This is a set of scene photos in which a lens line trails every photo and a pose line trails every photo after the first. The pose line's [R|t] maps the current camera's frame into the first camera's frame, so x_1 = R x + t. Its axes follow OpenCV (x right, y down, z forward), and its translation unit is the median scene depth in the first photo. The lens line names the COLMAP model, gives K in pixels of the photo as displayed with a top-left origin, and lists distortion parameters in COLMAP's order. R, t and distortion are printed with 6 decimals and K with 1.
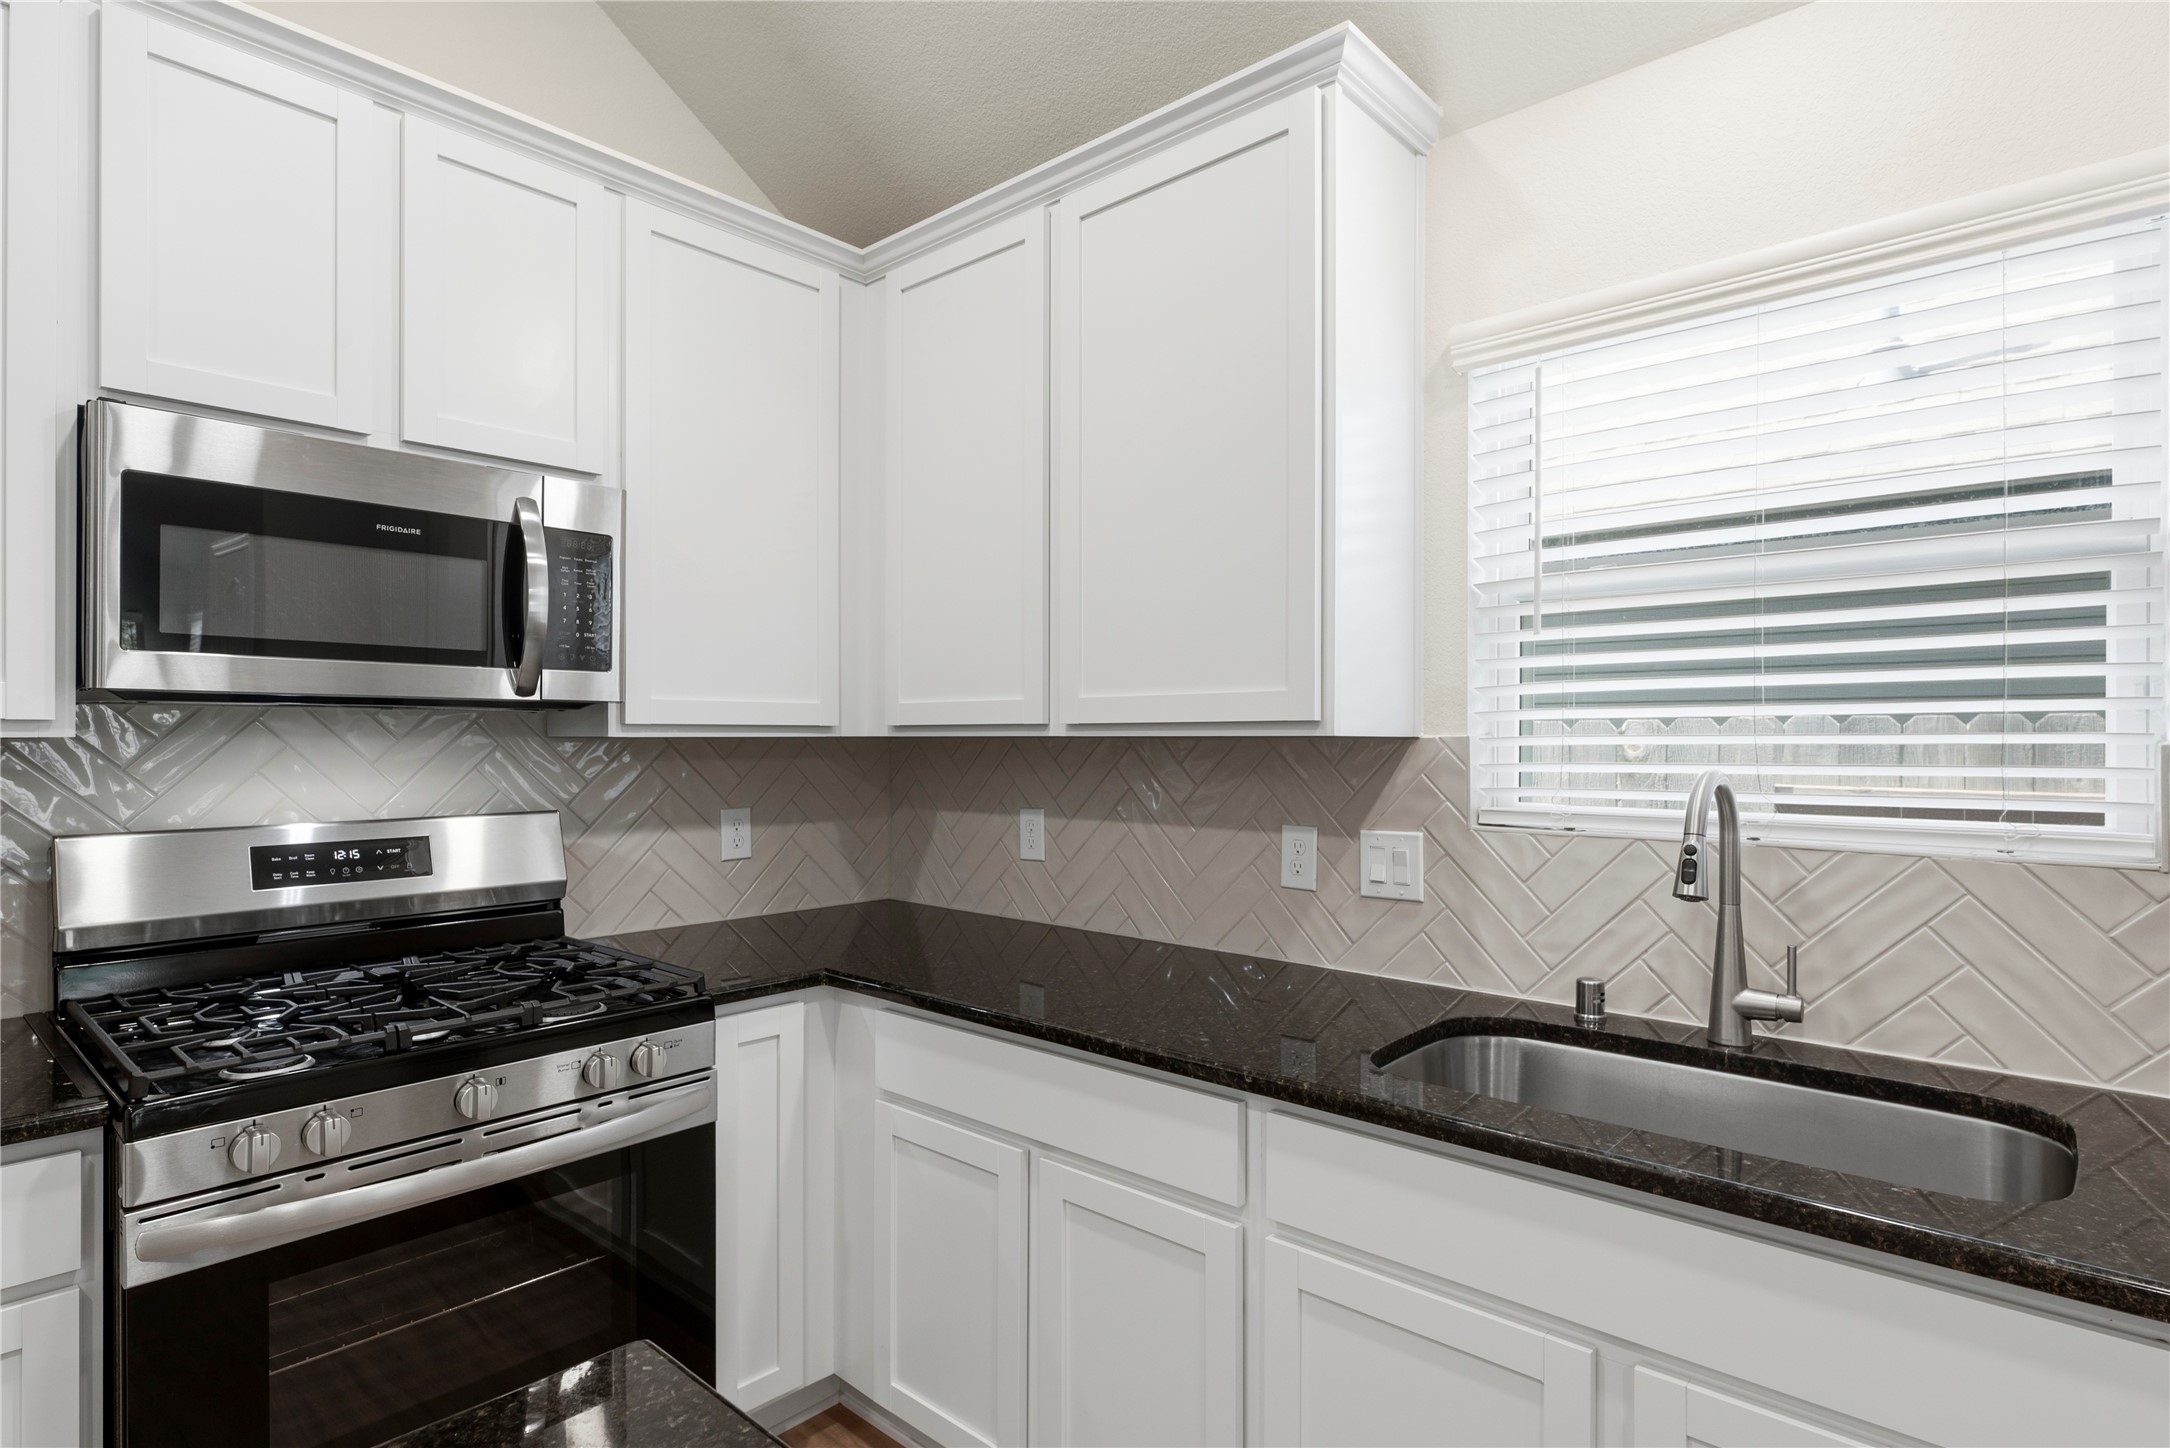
lens RADIAL K [[1123.3, 0, 1098.7], [0, 1123.3, 731.1], [0, 0, 1]] dist [0.000450, -0.001175]
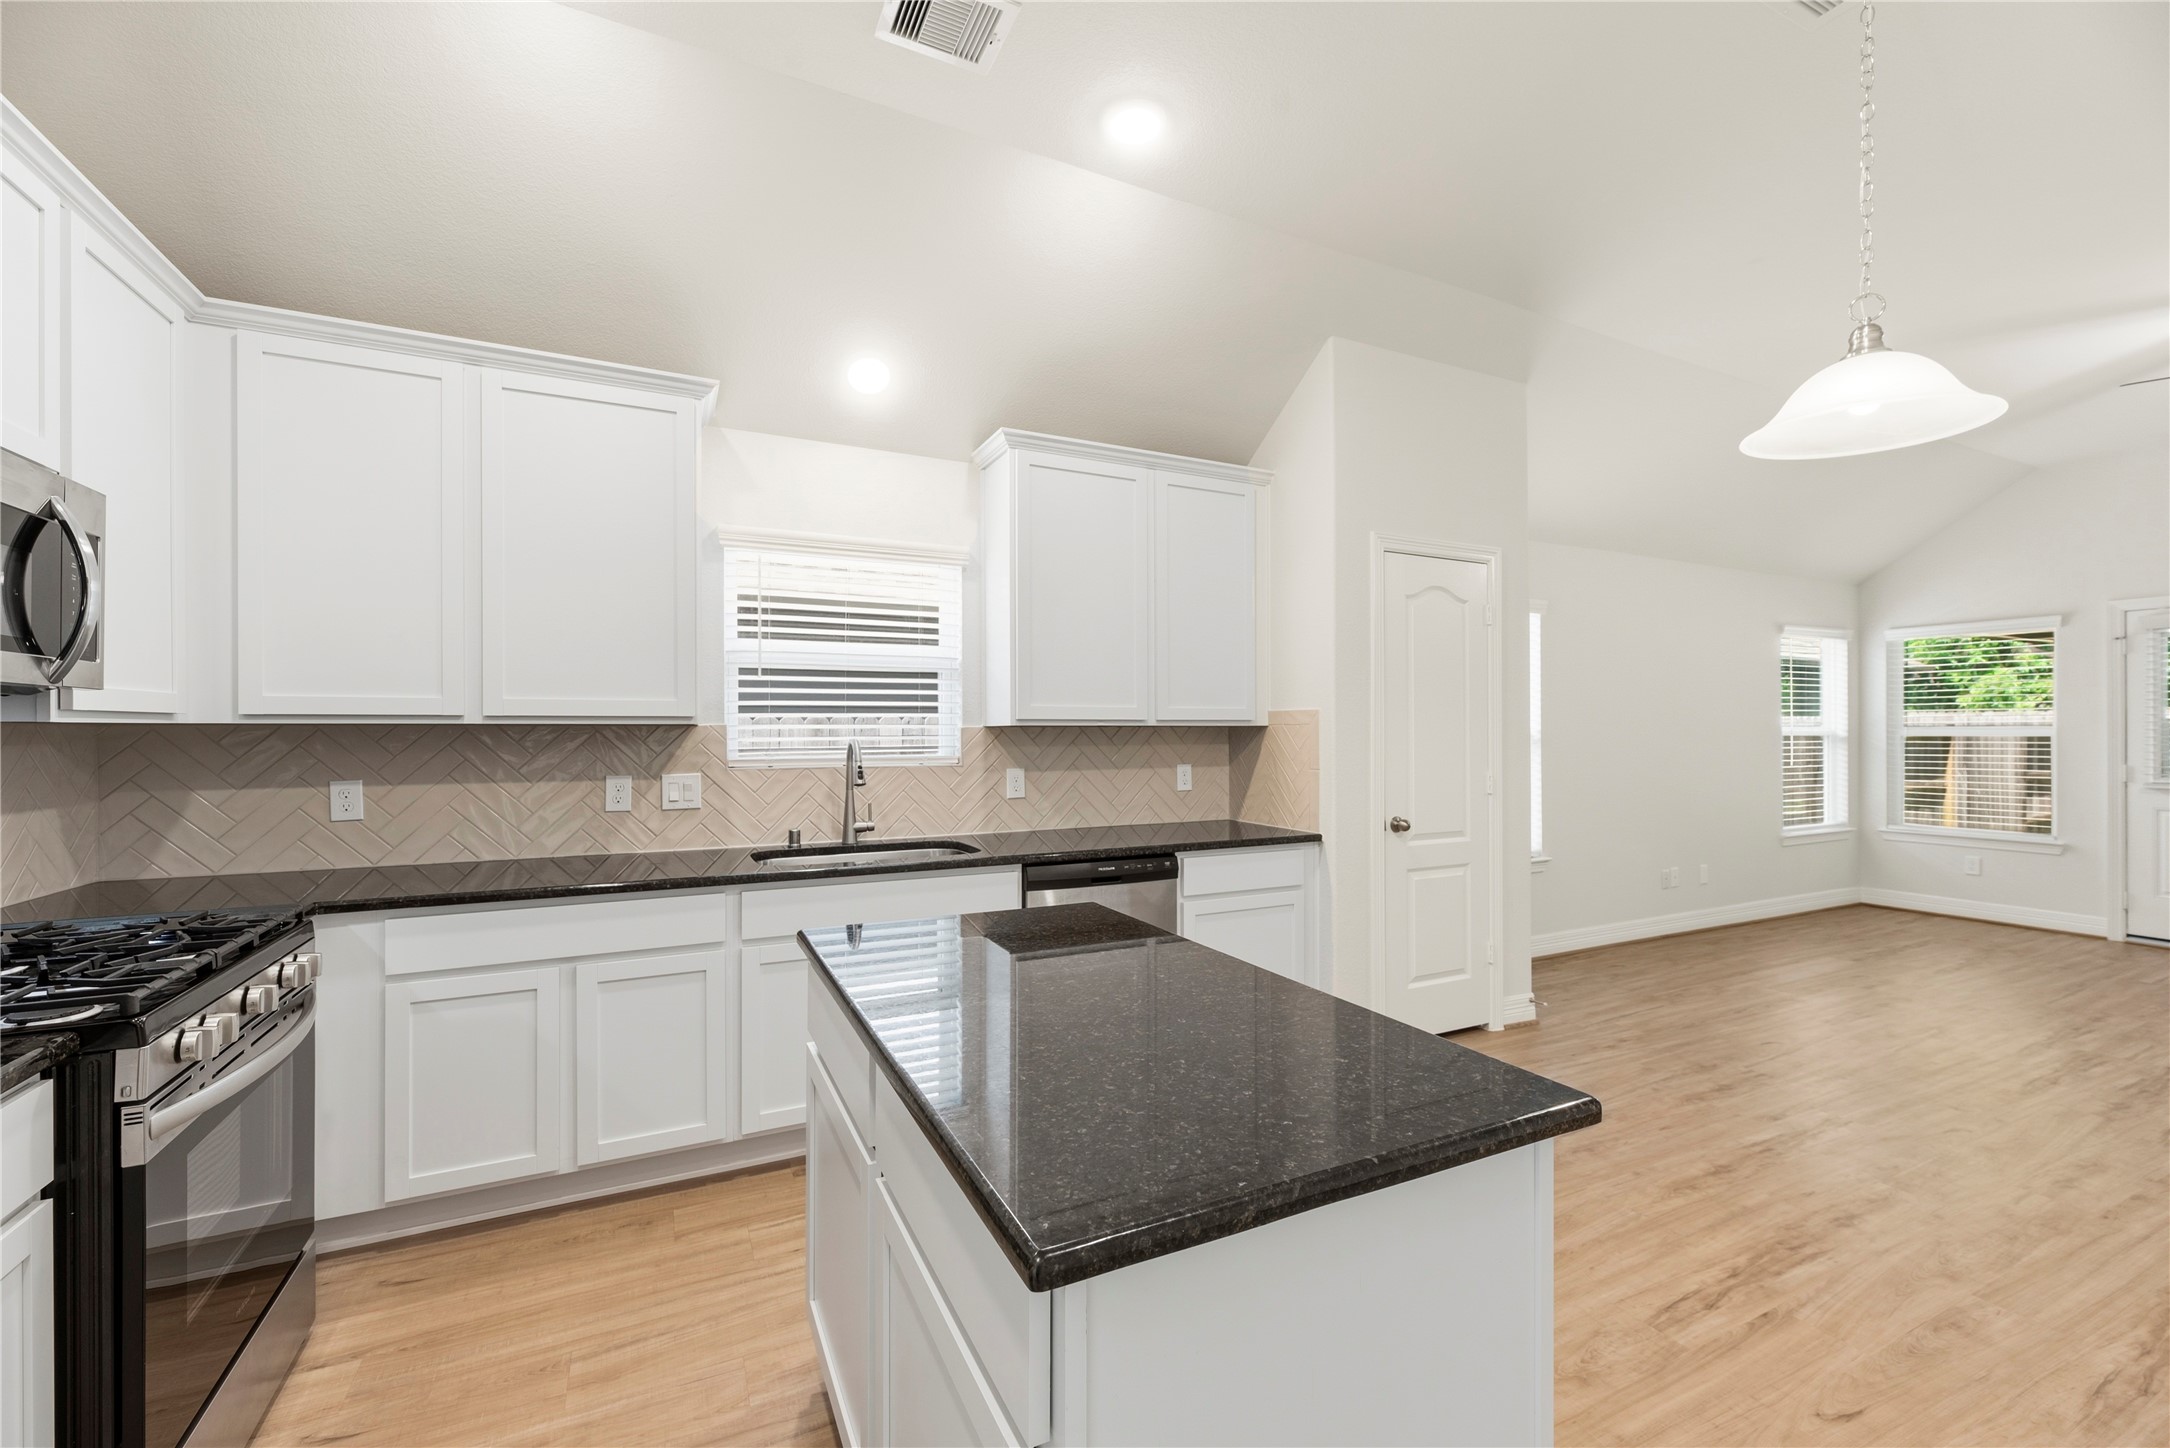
lens RADIAL K [[884.5, 0, 1090.9], [0, 884.5, 731.9], [0, 0, 1]] dist [0.000590, -0.000071]
pose [[0.370740, -0.002990, 0.928732, -0.919467], [-0.005200, 0.999972, 0.005295, 0.005381], [-0.928722, -0.006793, 0.370714, -0.219990]]
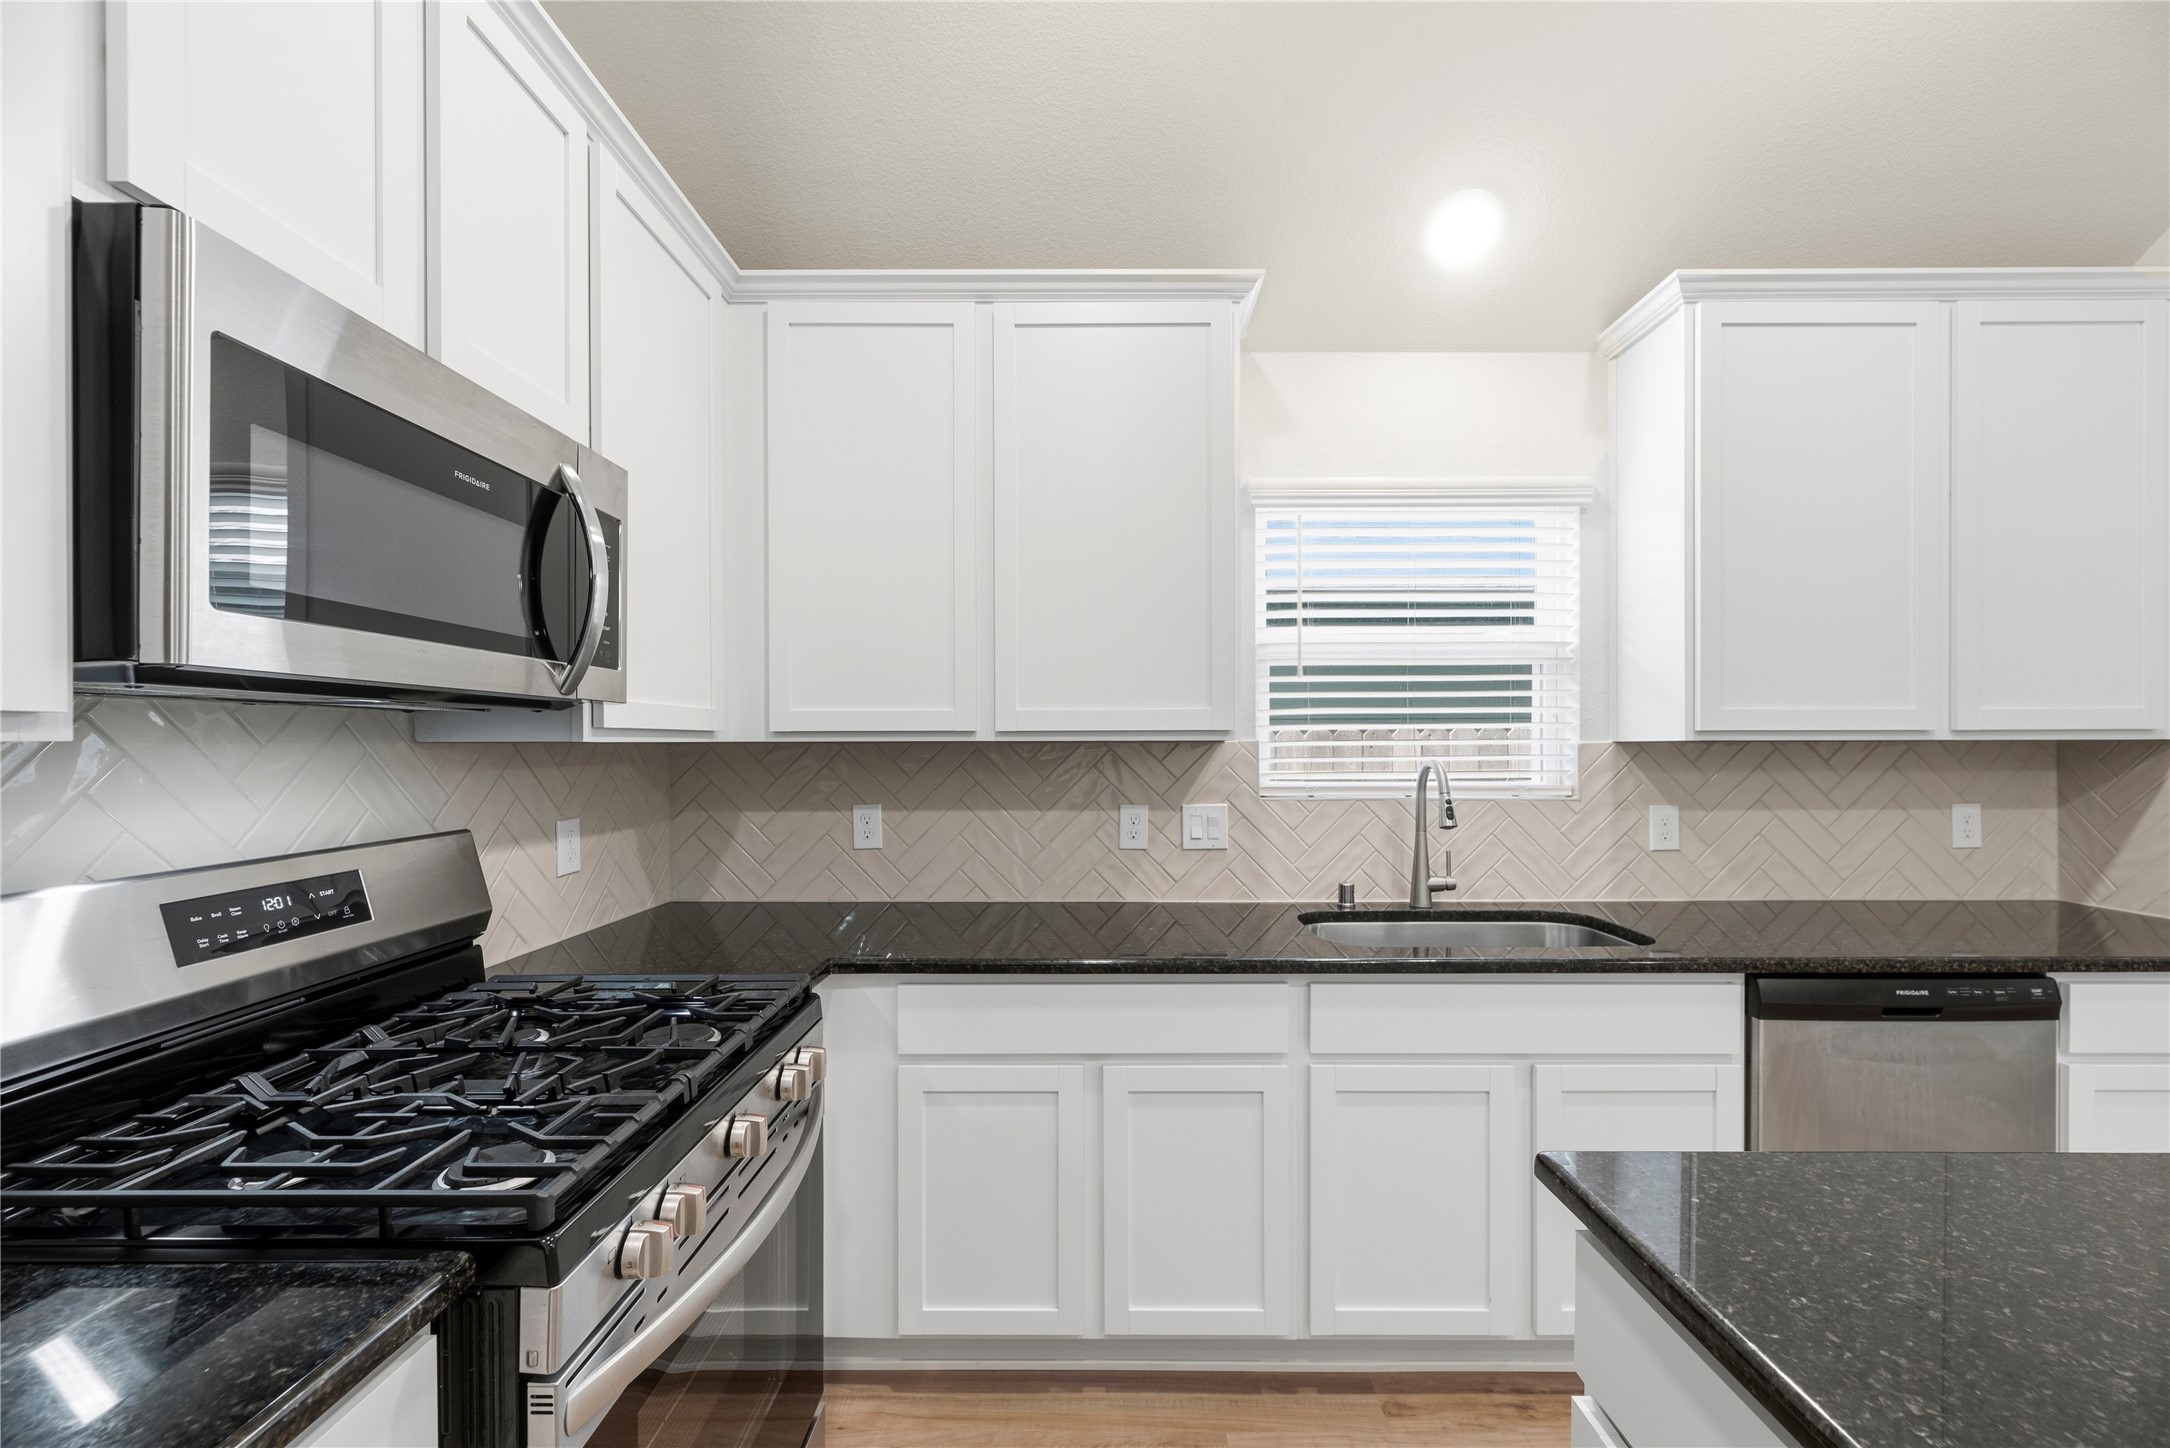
lens RADIAL K [[884.5, 0, 1102.1], [0, 884.5, 751.1], [0, 0, 1]] dist [0.000590, -0.000071]
pose [[0.747069, -0.007456, 0.664705, -0.652076], [-0.001827, 0.999910, 0.013270, 0.002566], [-0.664744, -0.011128, 0.746988, 0.215775]]
